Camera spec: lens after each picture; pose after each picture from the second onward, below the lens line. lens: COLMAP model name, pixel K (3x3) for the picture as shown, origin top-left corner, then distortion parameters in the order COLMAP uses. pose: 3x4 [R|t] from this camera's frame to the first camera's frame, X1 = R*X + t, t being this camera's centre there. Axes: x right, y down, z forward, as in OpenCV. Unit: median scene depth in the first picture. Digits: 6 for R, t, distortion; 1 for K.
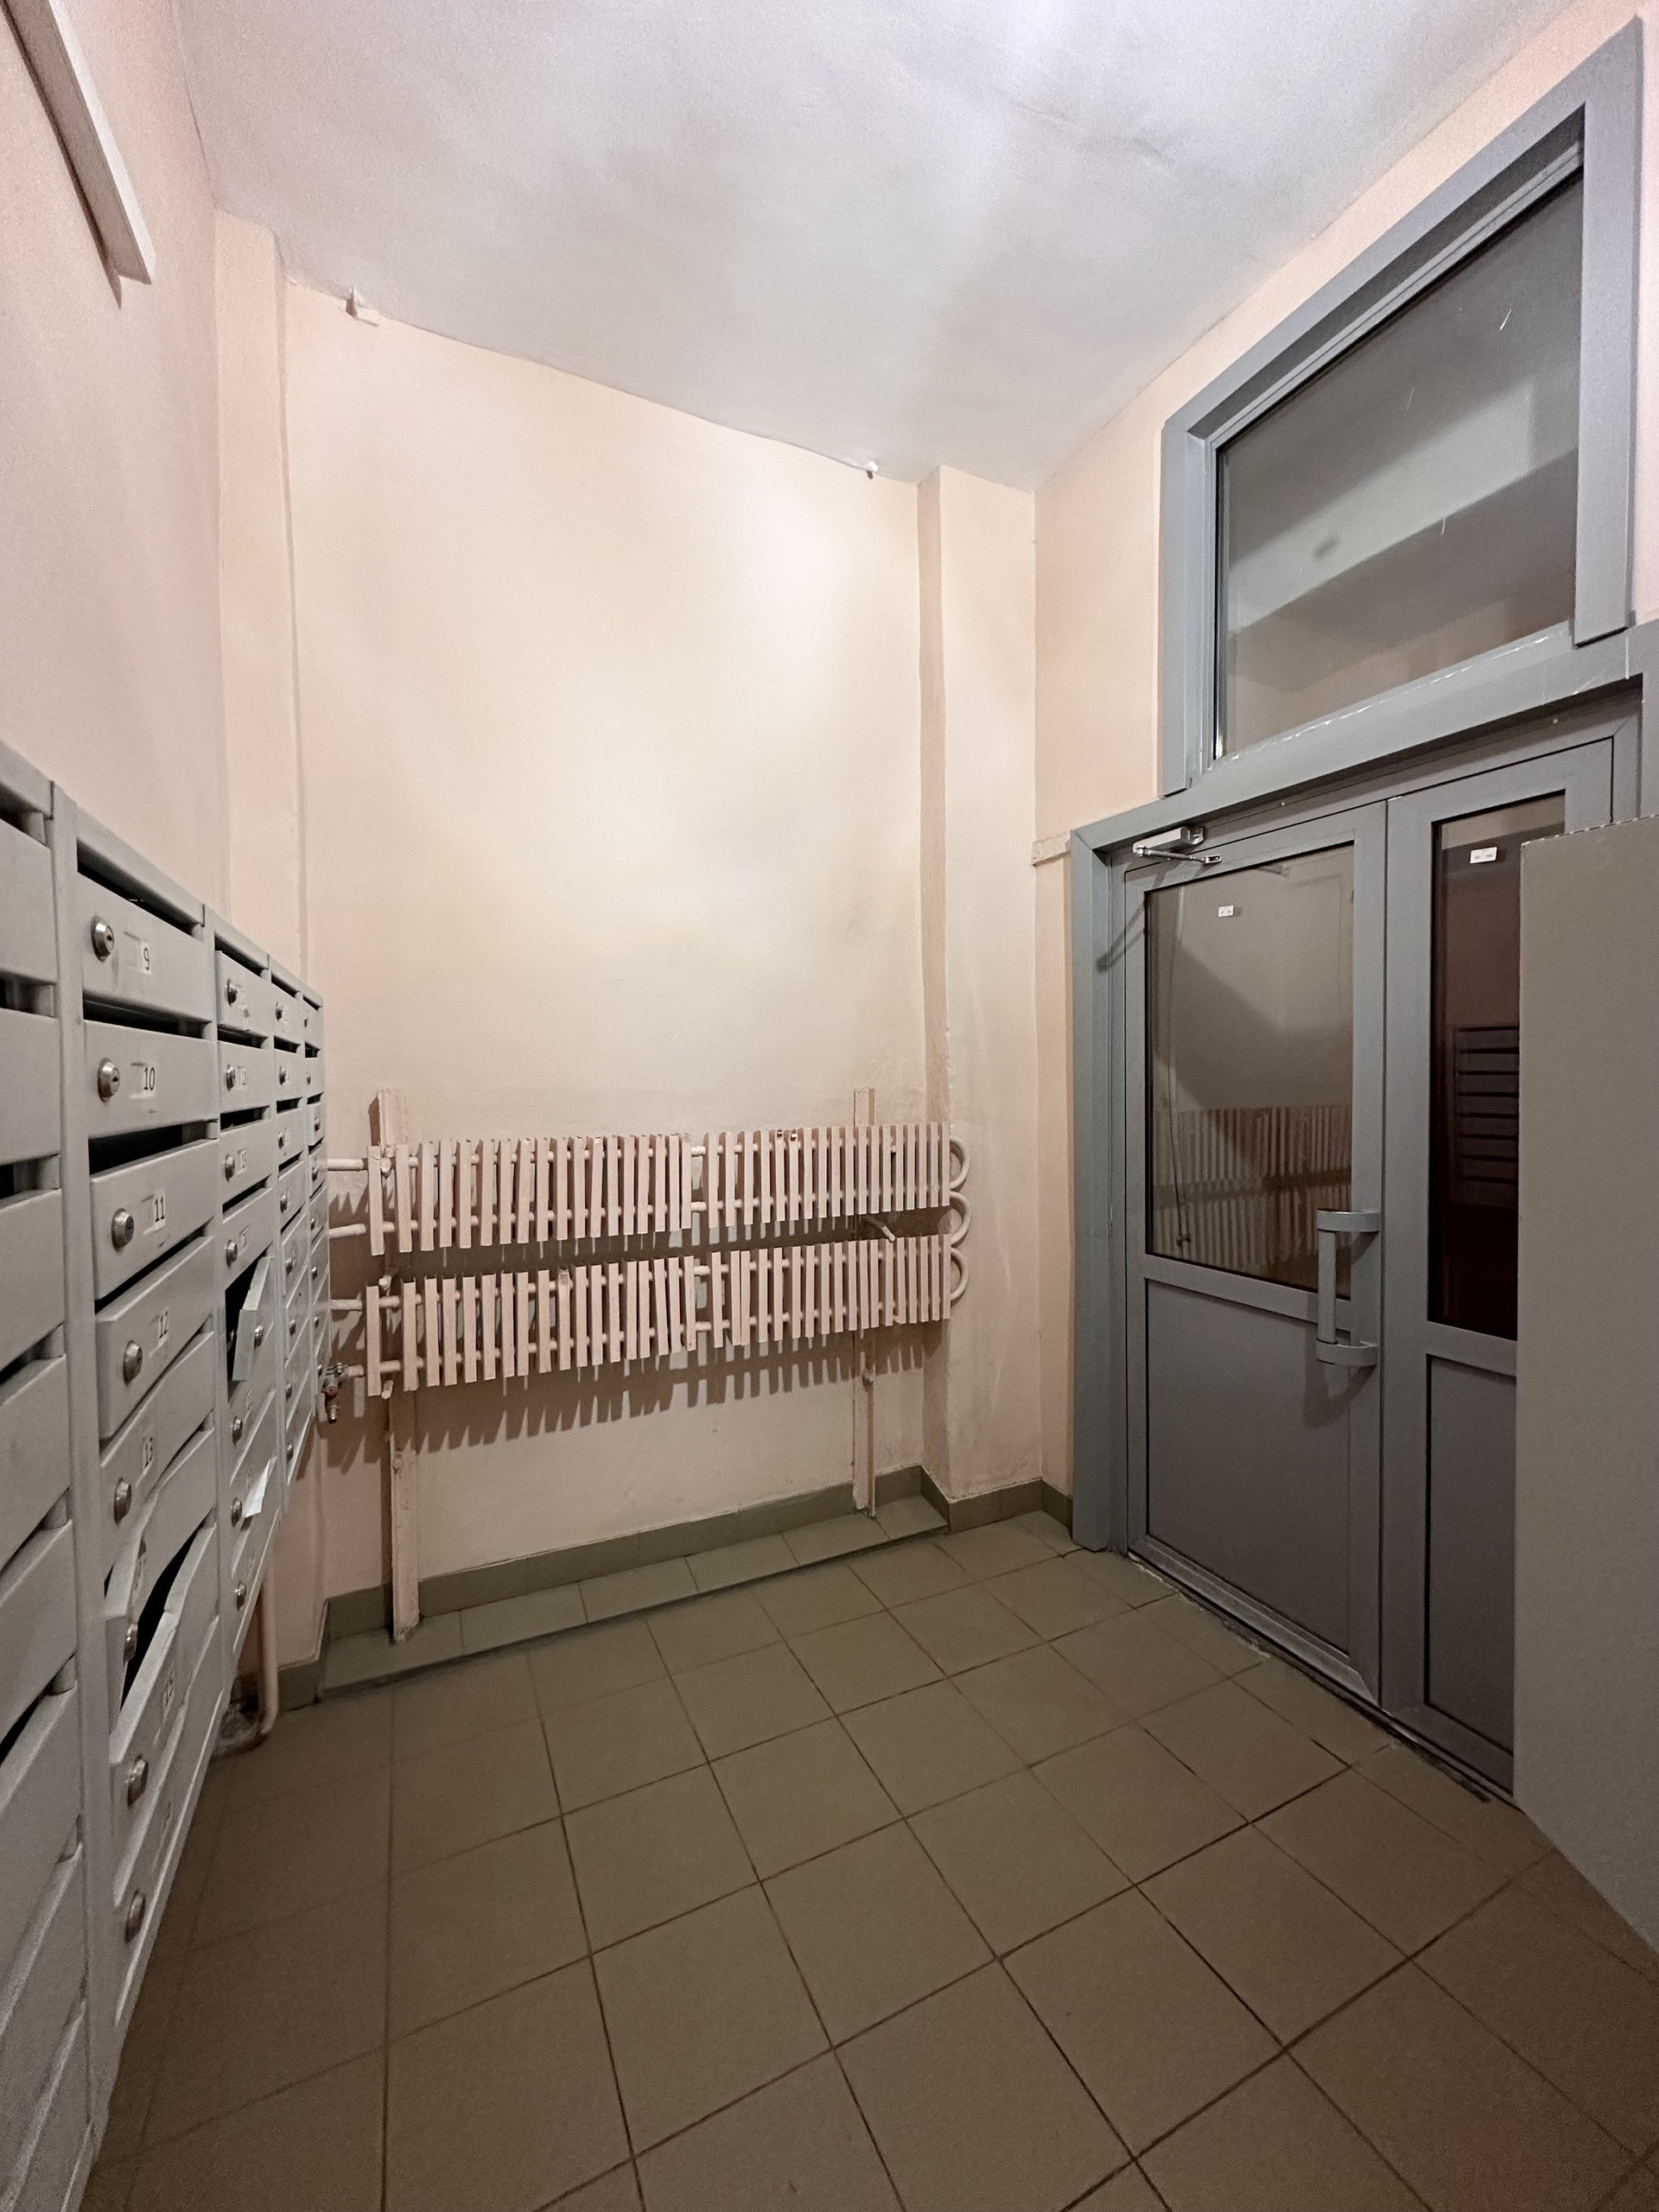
lens RADIAL K [[885.5, 0, 827.8], [0, 885.5, 1096.7], [0, 0, 1]] dist [-0.002119, 0.001025]
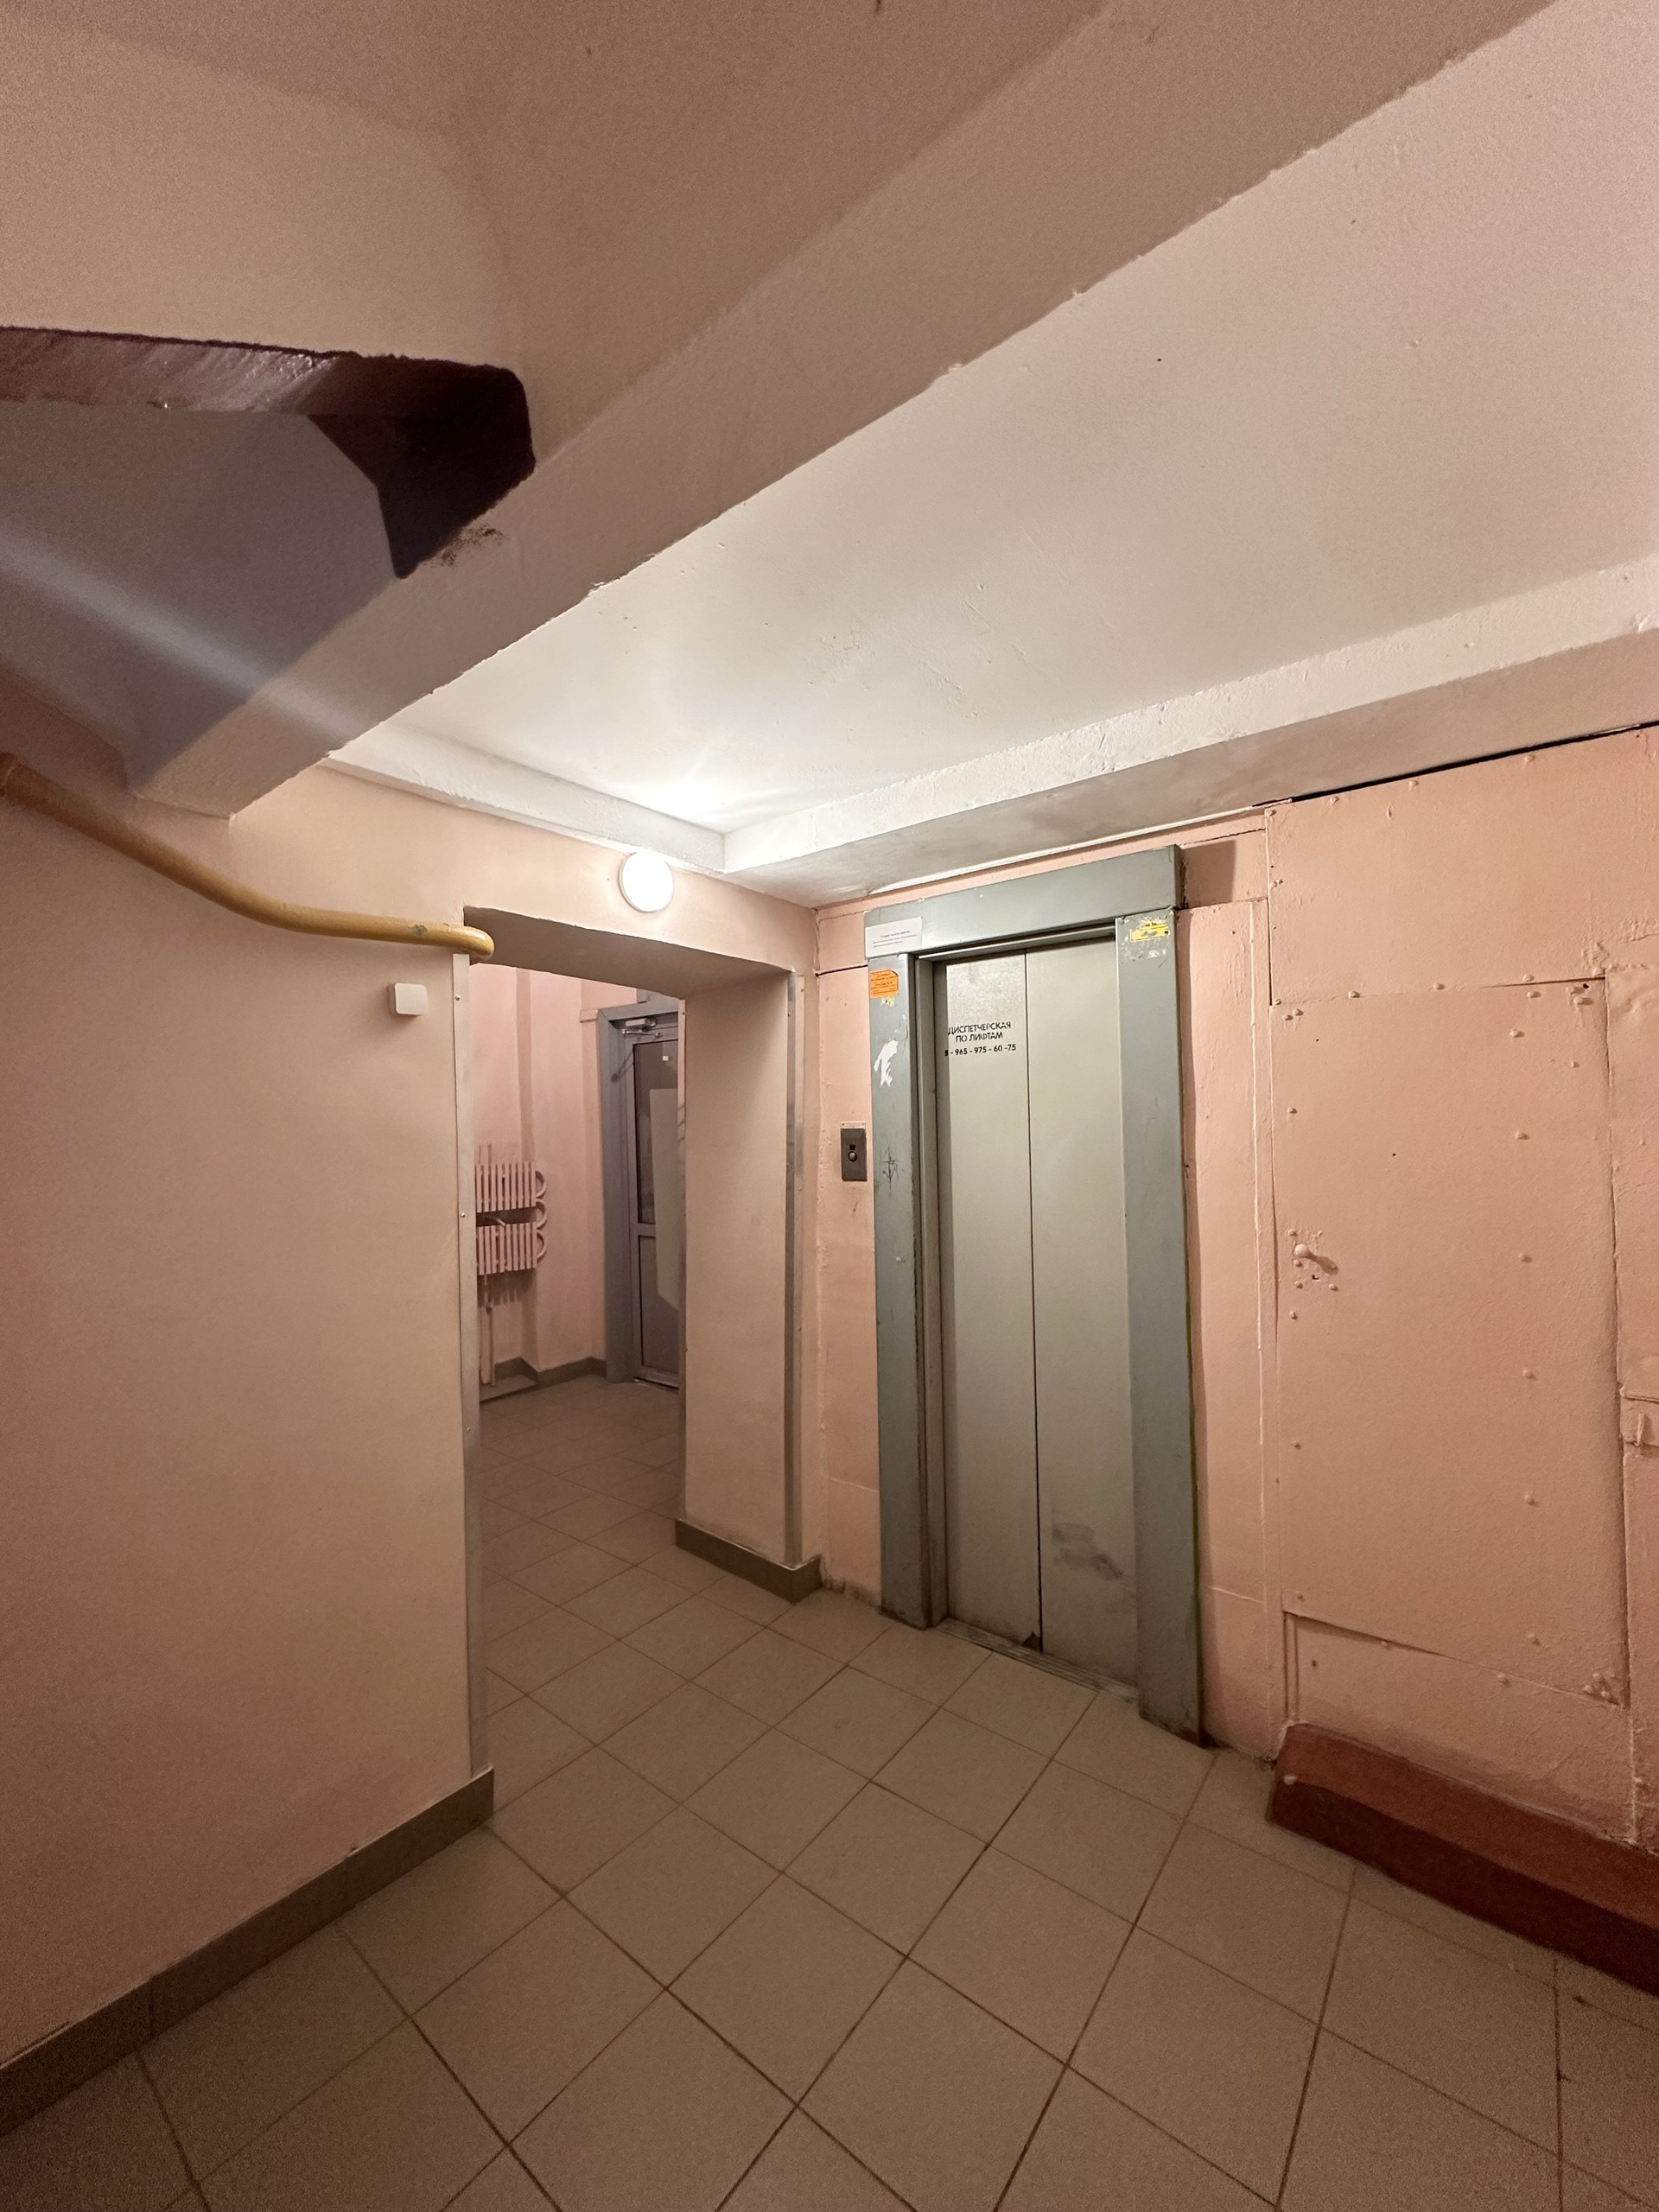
lens RADIAL K [[885.5, 0, 823.9], [0, 885.5, 1117.0], [0, 0, 1]] dist [-0.002119, 0.001025]
pose [[0.902069, -0.007616, 0.431525, -0.116078], [0.026959, 0.998886, -0.038724, 0.024728], [-0.430749, 0.046565, 0.901269, -0.933391]]
